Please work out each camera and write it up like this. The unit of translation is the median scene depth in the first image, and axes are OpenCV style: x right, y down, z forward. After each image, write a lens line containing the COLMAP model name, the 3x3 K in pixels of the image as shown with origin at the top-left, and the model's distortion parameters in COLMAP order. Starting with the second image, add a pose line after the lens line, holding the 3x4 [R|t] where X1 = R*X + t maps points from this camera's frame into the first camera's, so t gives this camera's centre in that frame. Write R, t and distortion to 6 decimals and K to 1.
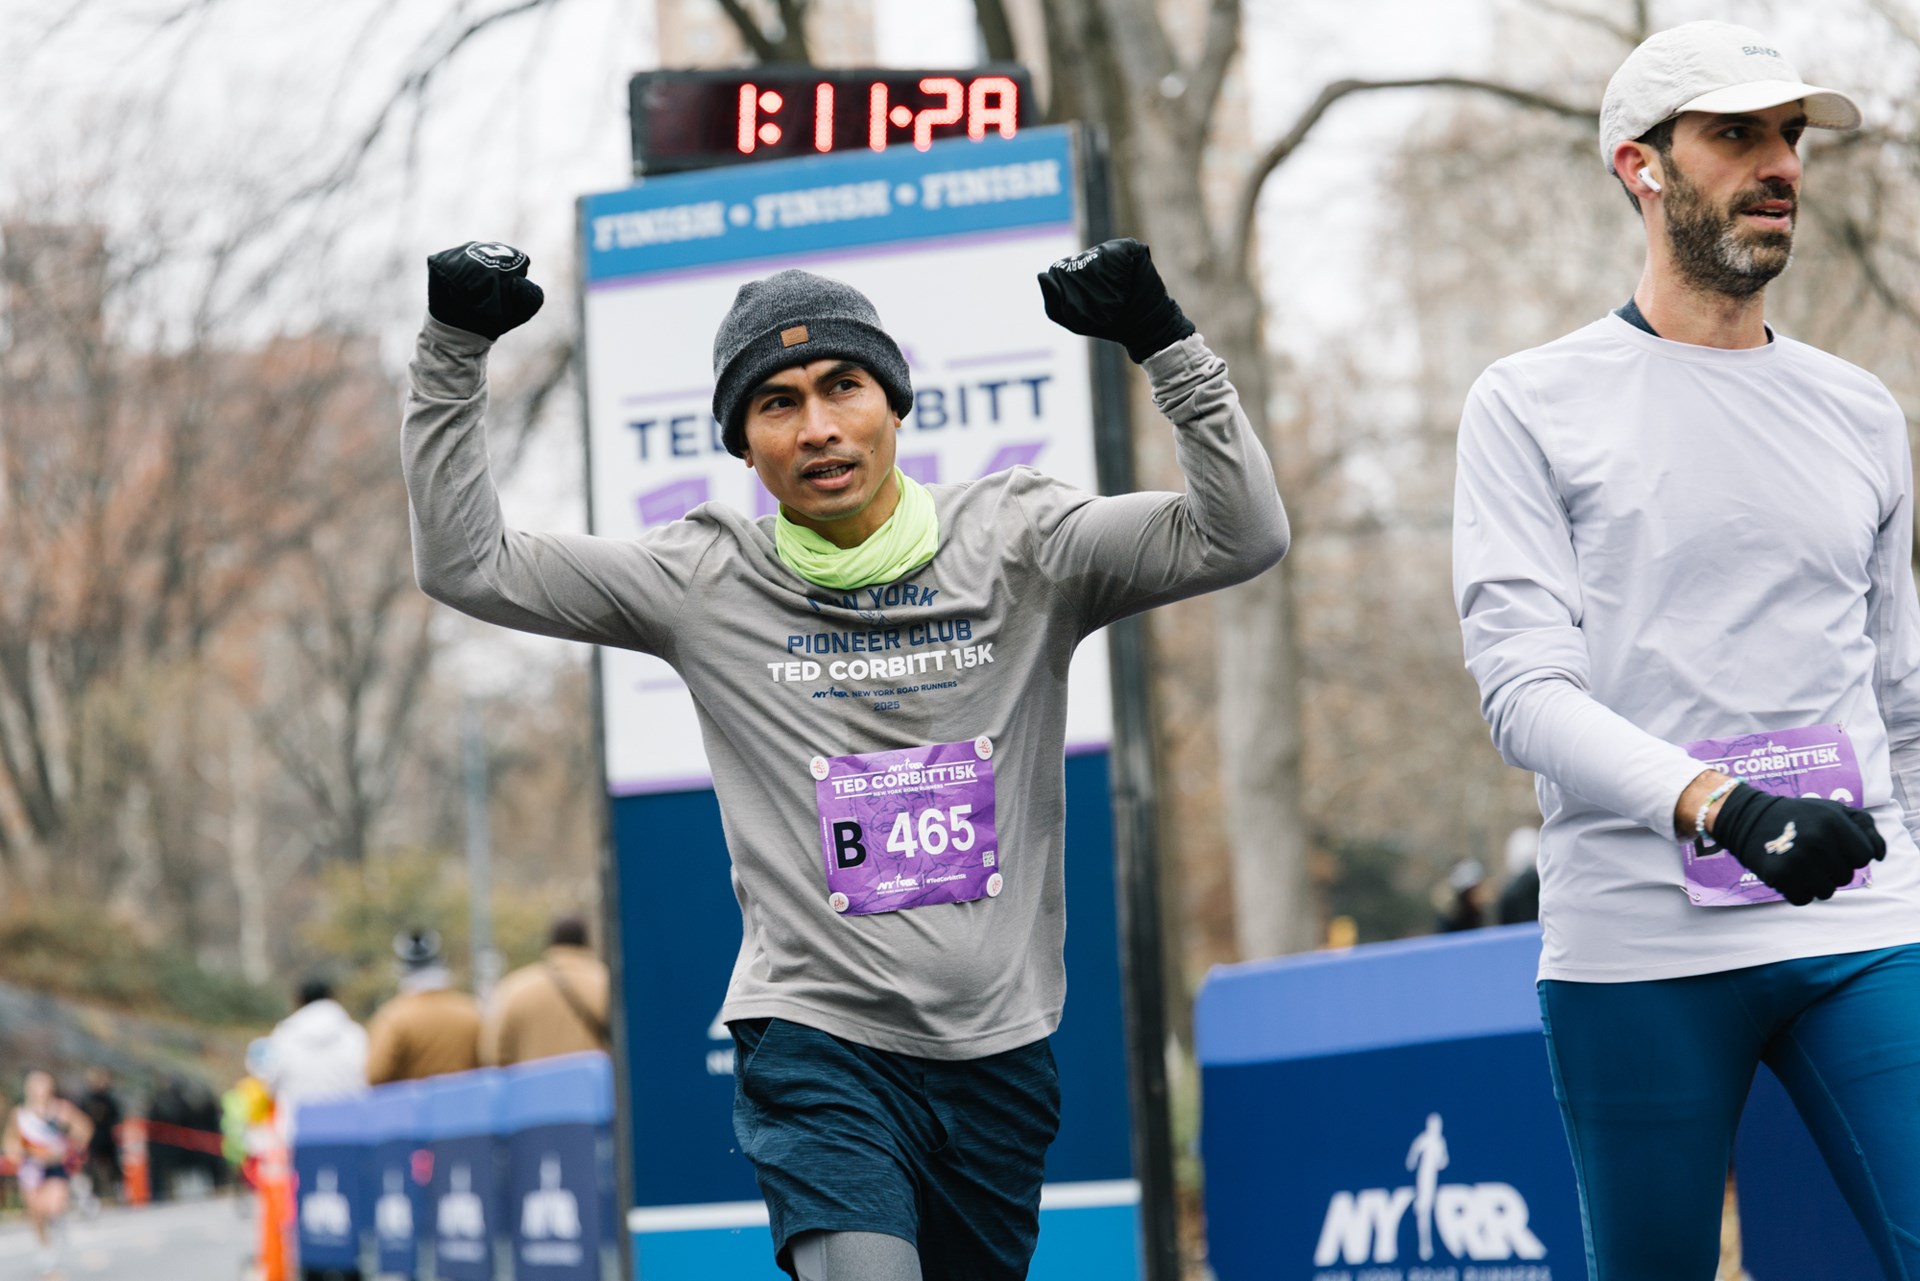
lens RADIAL K [[4248.2, 0, 916.8], [0, 4248.2, 635.3], [0, 0, 1]] dist [-0.463774, 8.102916]
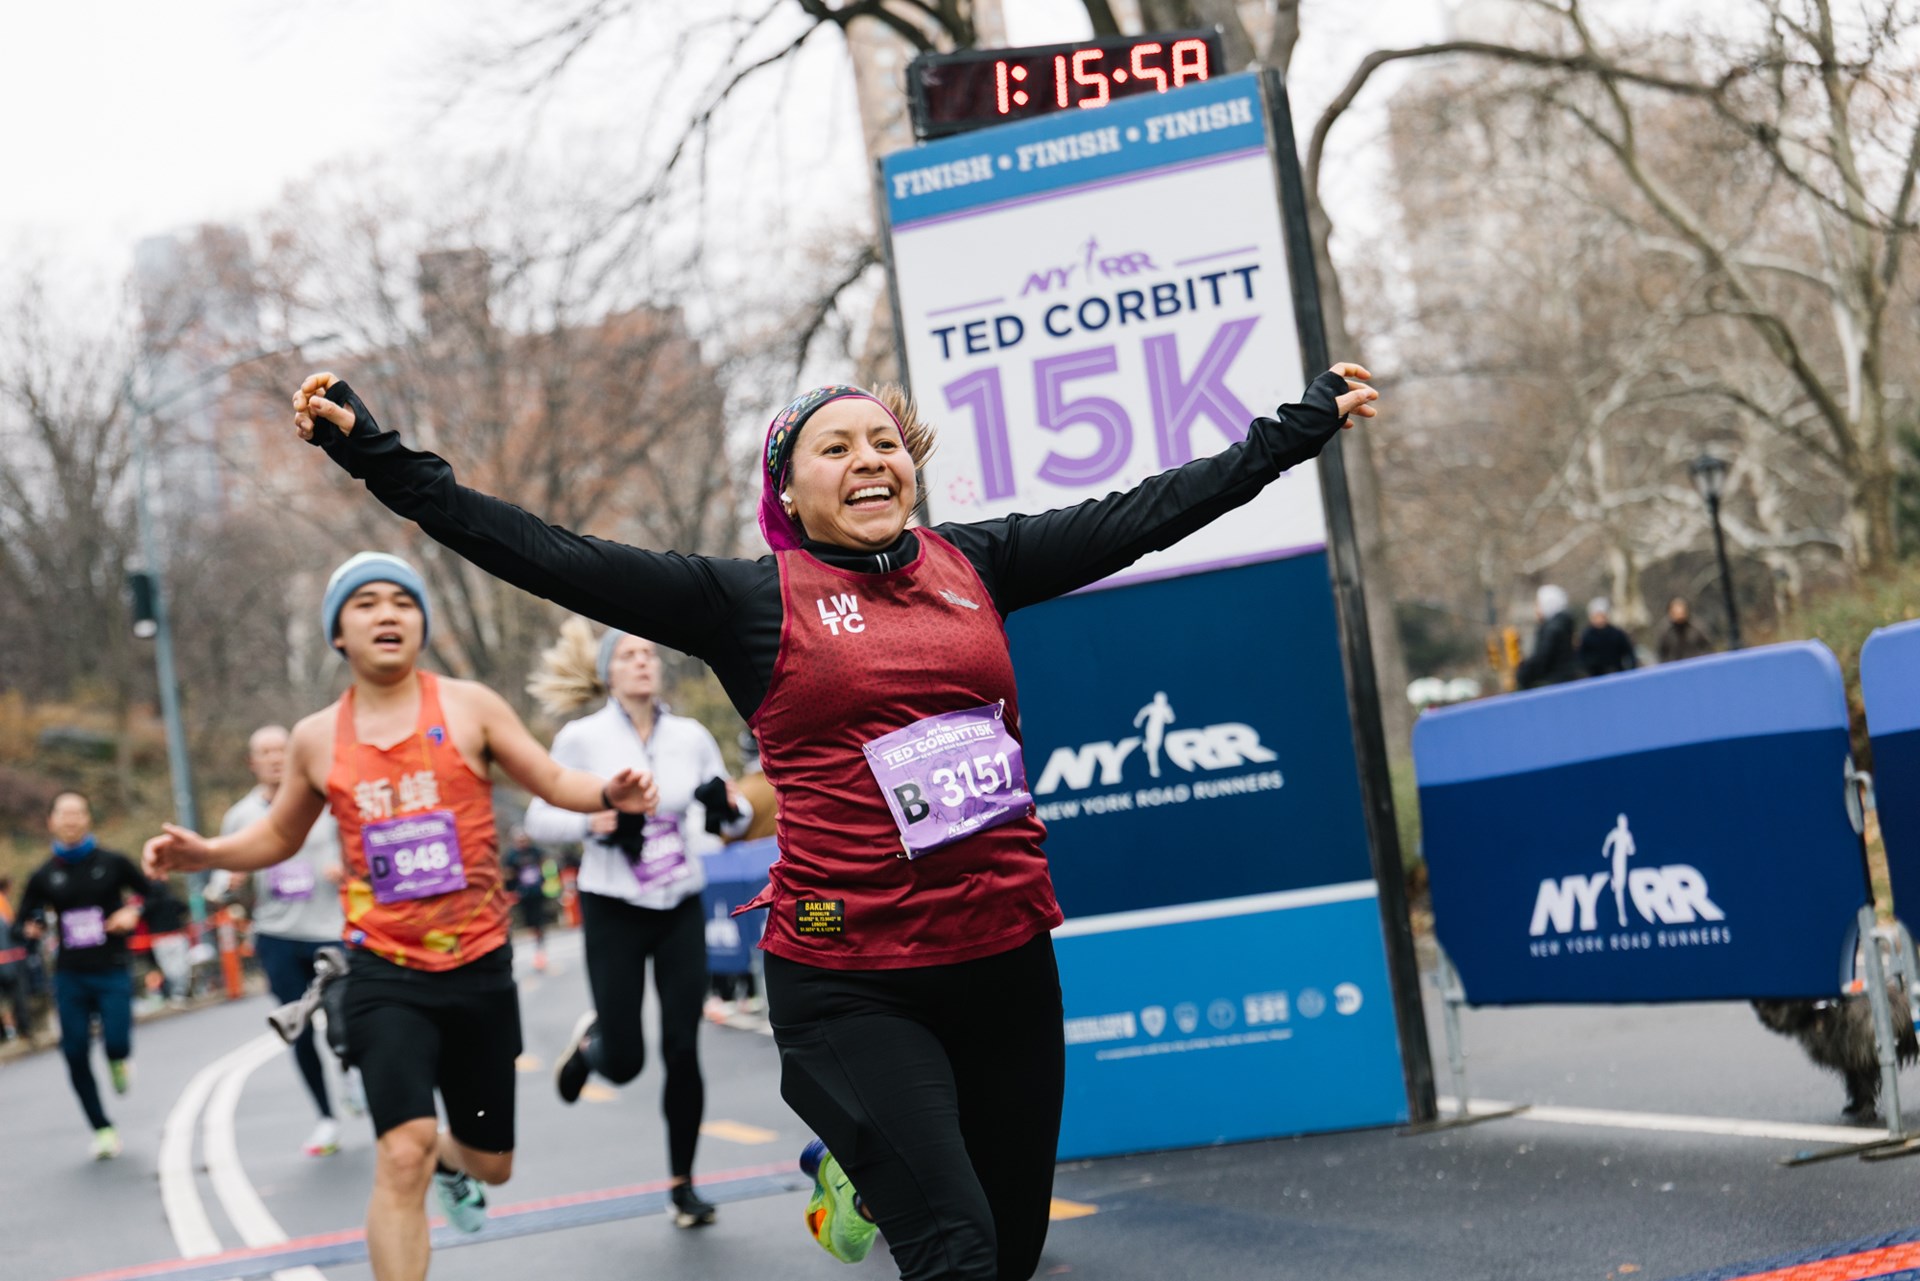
lens RADIAL K [[2967.3, 0, 960.0], [0, 2967.3, 640.5], [0, 0, 1]] dist [0.012187, -0.083303]
pose [[0.995756, -0.081072, -0.043555, -0.026860], [0.083160, 0.995356, 0.048485, 0.001189], [0.039421, -0.051902, 0.997874, 0.081467]]
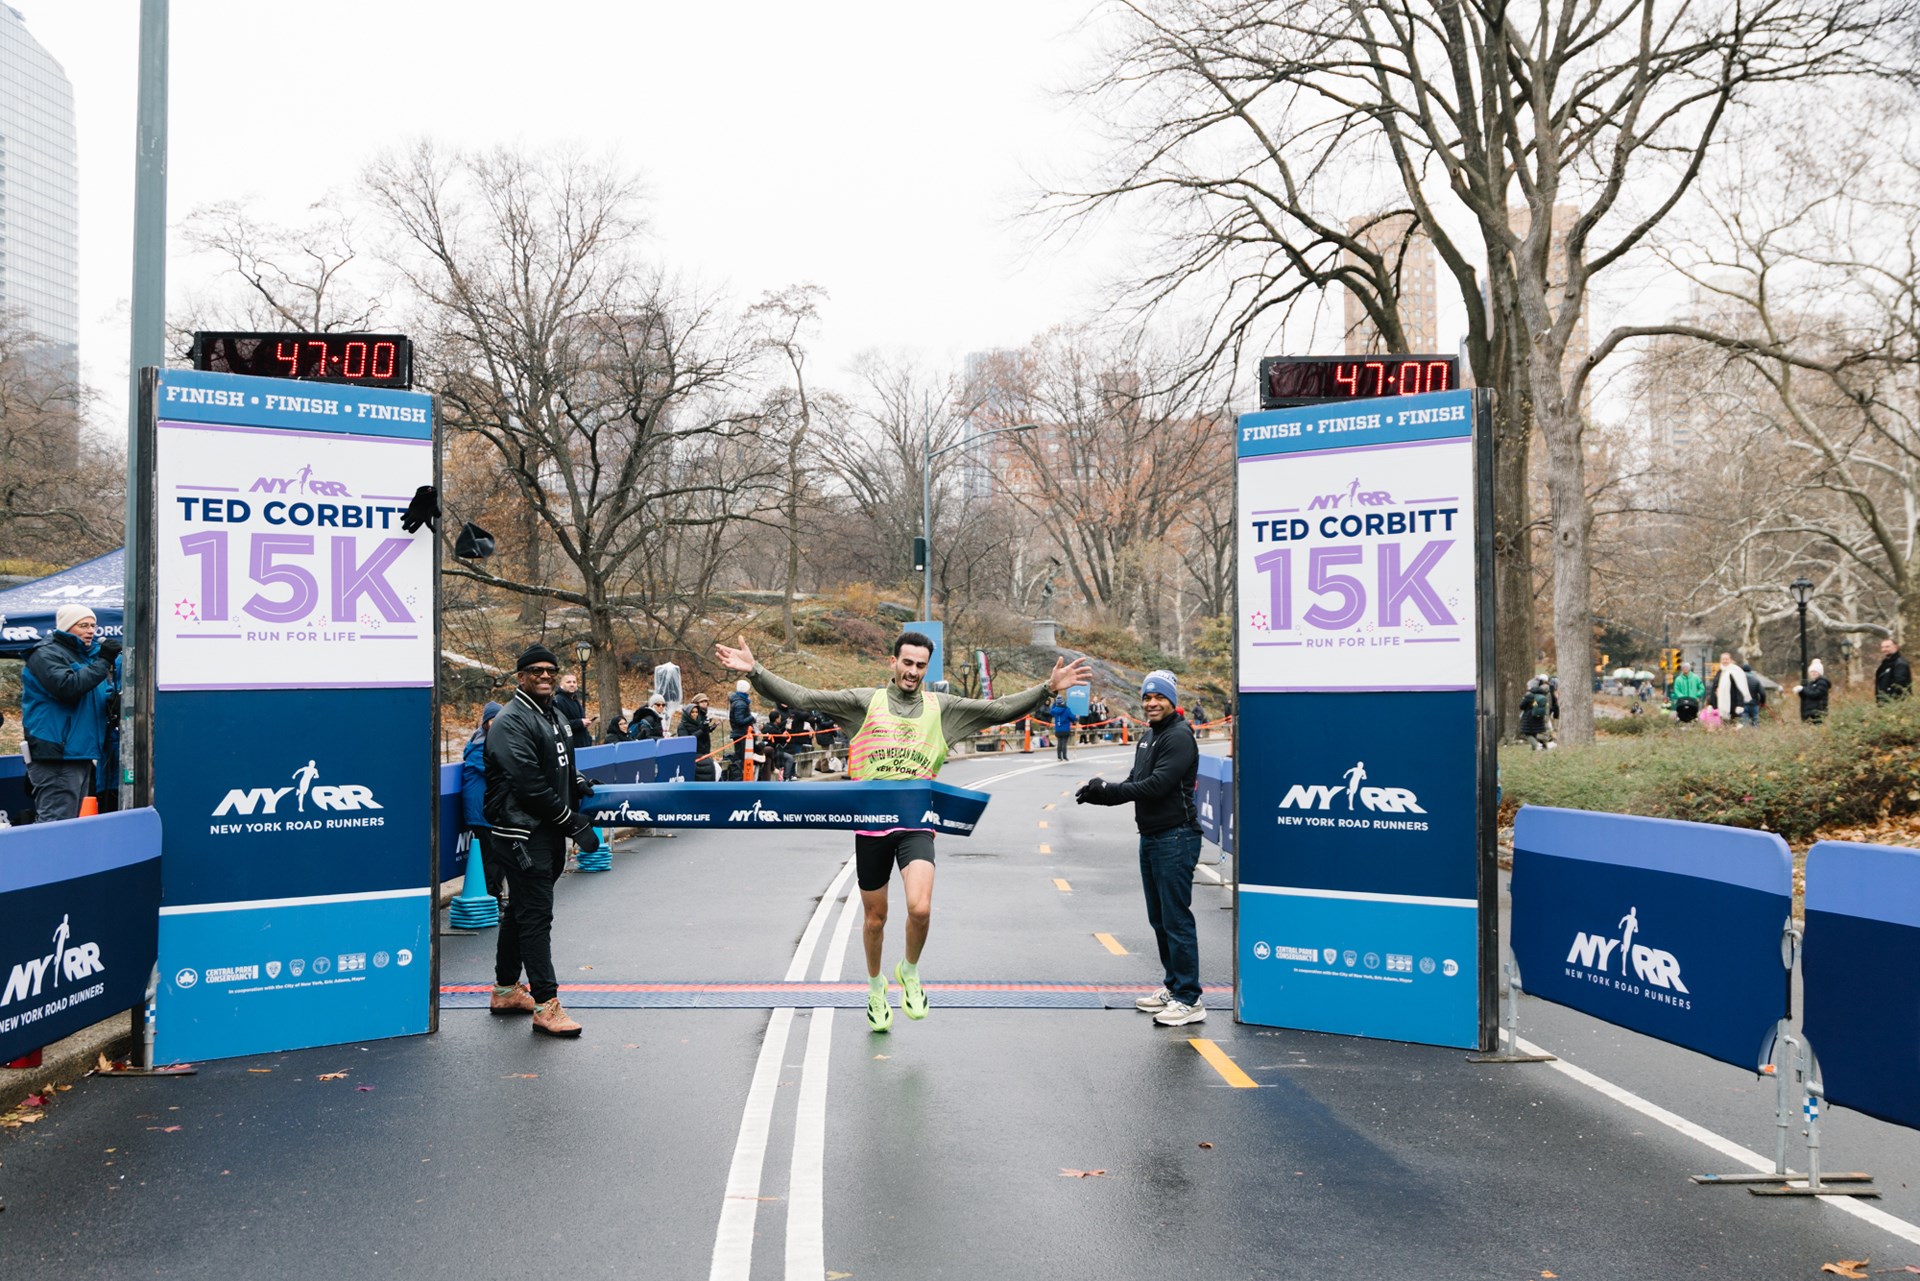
lens RADIAL K [[1545.5, 0, 960.0], [0, 1545.5, 640.5], [0, 0, 1]] dist [-0.013612, 0.006365]
pose [[0.955328, 0.047452, -0.291714, 0.021529], [-0.026253, 0.996750, 0.076163, -0.045256], [0.294380, -0.065102, 0.953469, 0.186831]]
